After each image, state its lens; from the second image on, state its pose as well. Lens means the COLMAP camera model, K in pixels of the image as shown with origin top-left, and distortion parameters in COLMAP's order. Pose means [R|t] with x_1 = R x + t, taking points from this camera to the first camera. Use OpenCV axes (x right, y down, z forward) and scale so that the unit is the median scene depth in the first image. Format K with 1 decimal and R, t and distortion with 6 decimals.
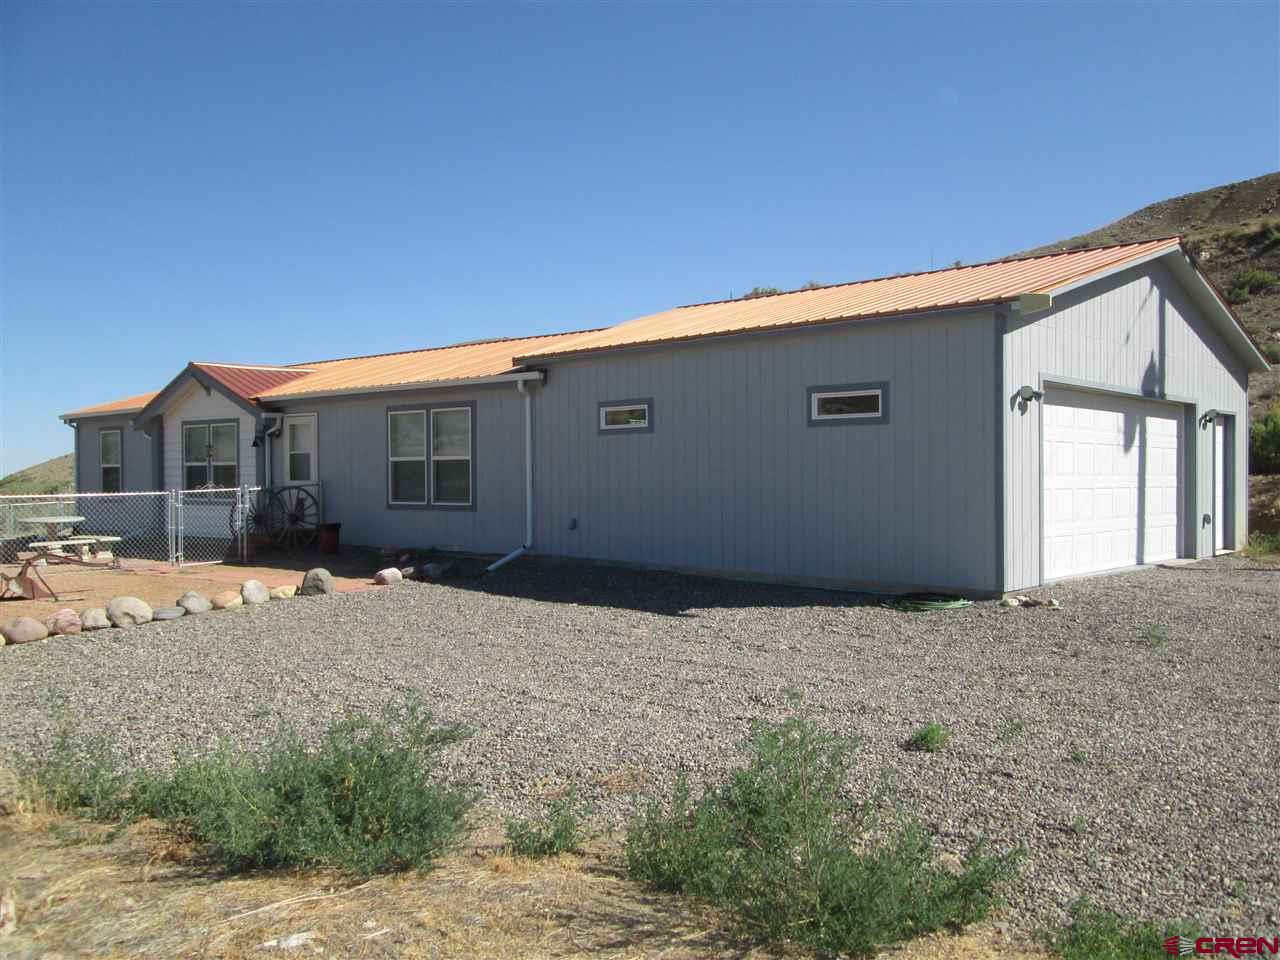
lens RADIAL K [[1052.4, 0, 637.2], [0, 1052.4, 480.0], [0, 0, 1]] dist [-0.055645, 0.024461]
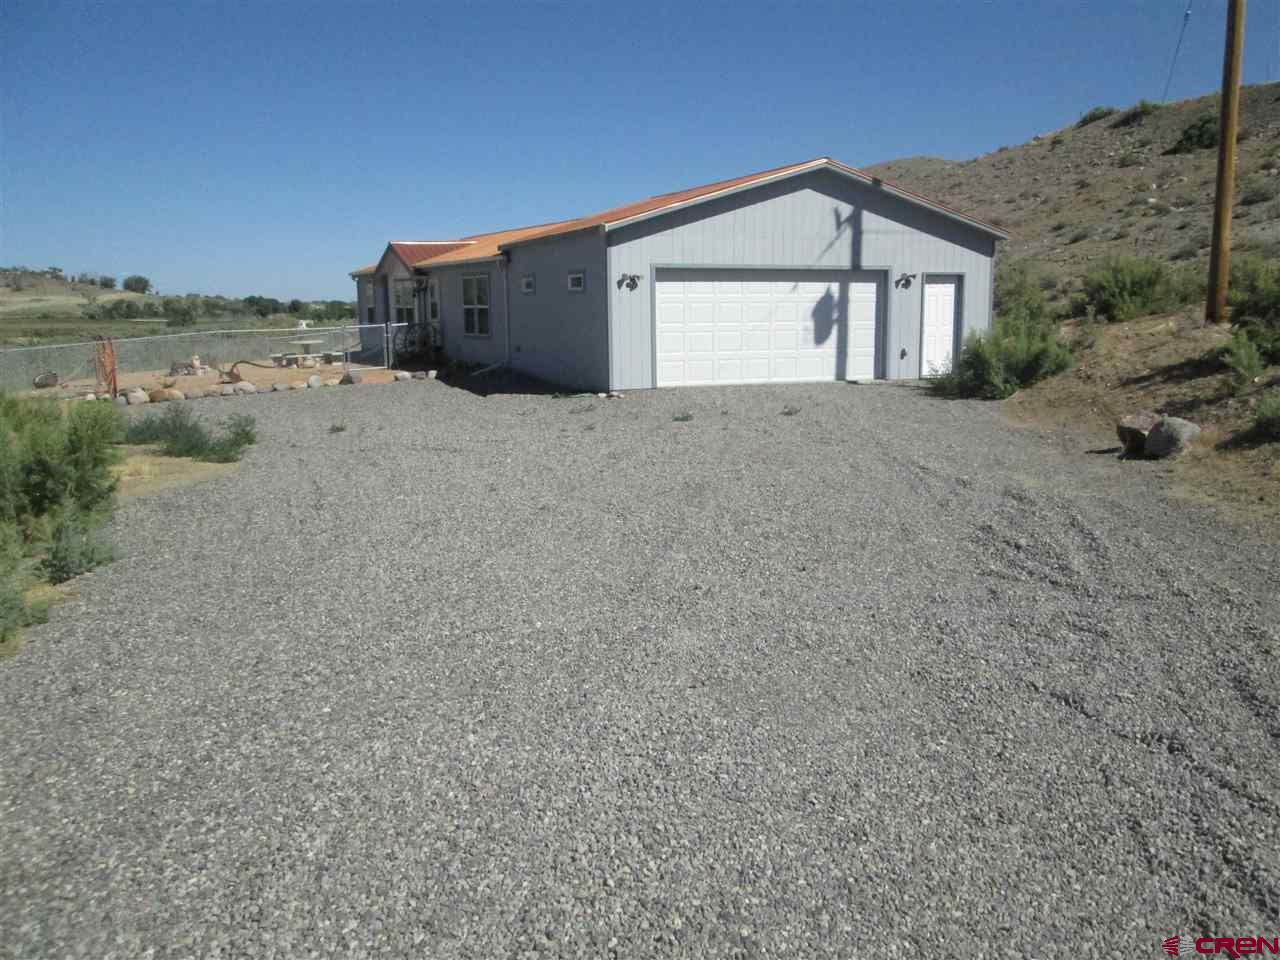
lens RADIAL K [[1052.4, 0, 646.3], [0, 1052.4, 486.8], [0, 0, 1]] dist [-0.055645, 0.024461]
pose [[0.917929, 0.064737, -0.391427, 0.813227], [0.005787, 0.984308, 0.176362, -0.036192], [0.396702, -0.164153, 0.903151, -0.480073]]
